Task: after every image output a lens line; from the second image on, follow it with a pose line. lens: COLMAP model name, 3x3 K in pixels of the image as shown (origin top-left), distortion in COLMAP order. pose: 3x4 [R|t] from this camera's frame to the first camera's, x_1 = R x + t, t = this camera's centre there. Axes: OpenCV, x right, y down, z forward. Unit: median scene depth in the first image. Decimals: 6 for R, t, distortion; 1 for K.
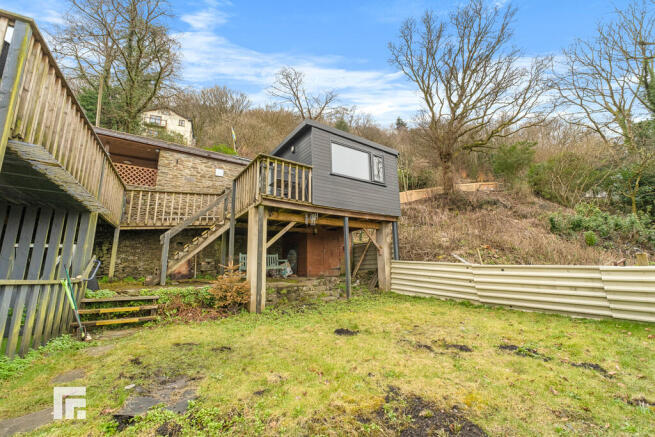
lens RADIAL K [[286.2, 0, 327.5], [0, 286.2, 218.5], [0, 0, 1]] dist [-0.000662, 0.000109]
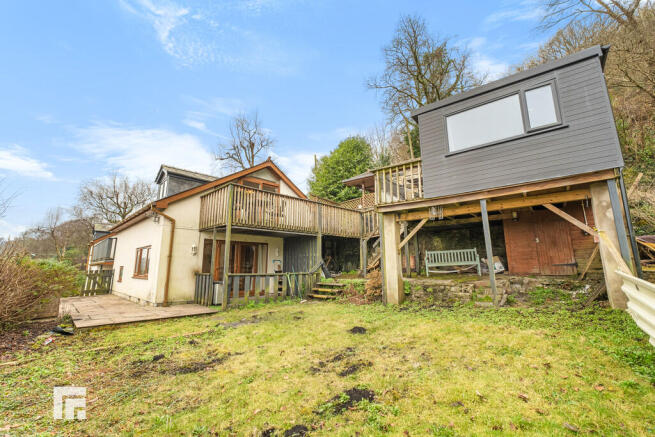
lens RADIAL K [[276.7, 0, 328.5], [0, 276.7, 217.3], [0, 0, 1]] dist [-0.001519, 0.000544]
pose [[0.271422, -0.147320, -0.951119, 0.680751], [0.186713, 0.977502, -0.098123, 0.037805], [0.944176, -0.150953, 0.292822, 0.415587]]
